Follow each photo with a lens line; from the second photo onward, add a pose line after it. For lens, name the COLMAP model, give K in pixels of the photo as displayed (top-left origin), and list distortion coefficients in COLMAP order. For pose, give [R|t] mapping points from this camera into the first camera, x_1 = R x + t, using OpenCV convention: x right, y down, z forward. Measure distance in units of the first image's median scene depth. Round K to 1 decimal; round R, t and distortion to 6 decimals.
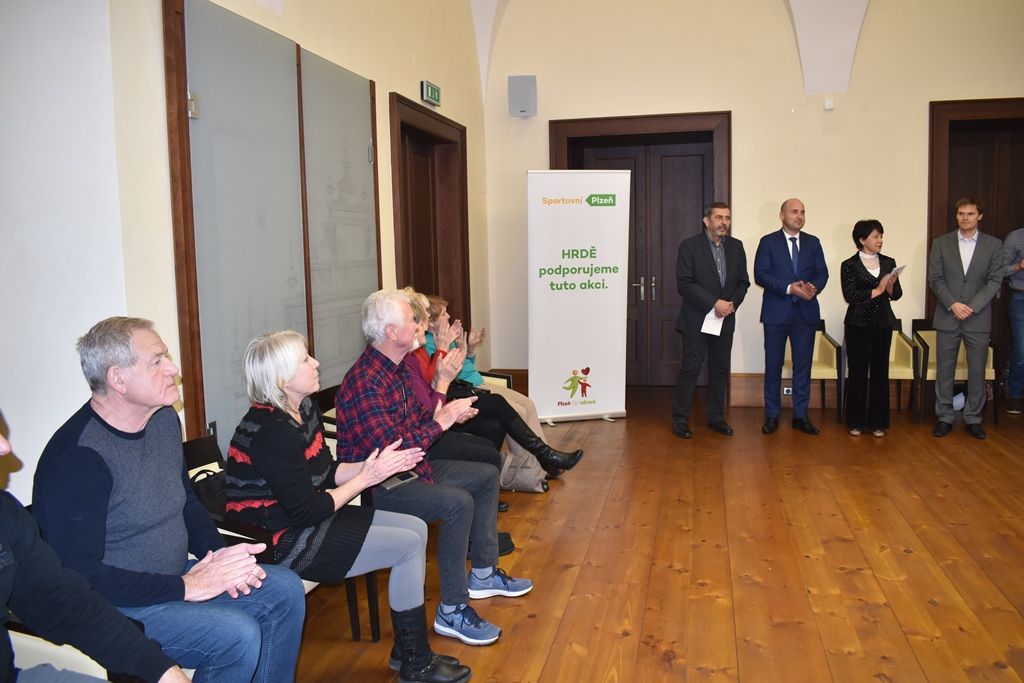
lens RADIAL K [[798.2, 0, 518.6], [0, 798.2, 347.9], [0, 0, 1]] dist [-0.099059, 0.018430]
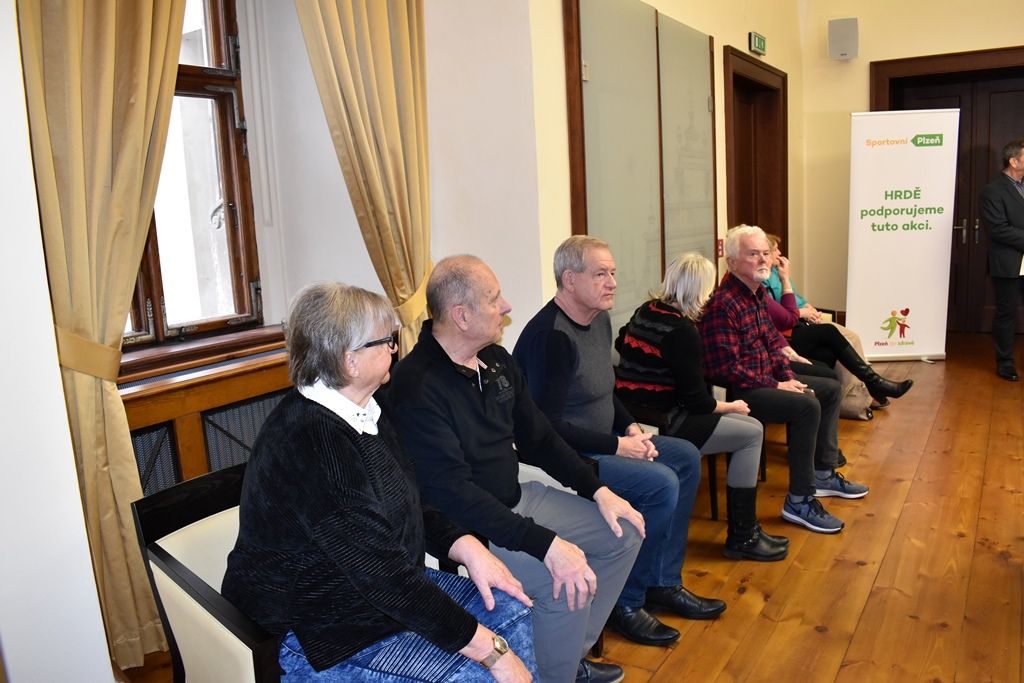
lens RADIAL K [[798.2, 0, 518.6], [0, 798.2, 347.9], [0, 0, 1]] dist [-0.099059, 0.018430]
pose [[0.940792, 0.032447, -0.337428, -0.048399], [-0.012417, 0.998039, 0.061352, 0.023363], [0.338757, -0.053529, 0.939350, -0.108827]]
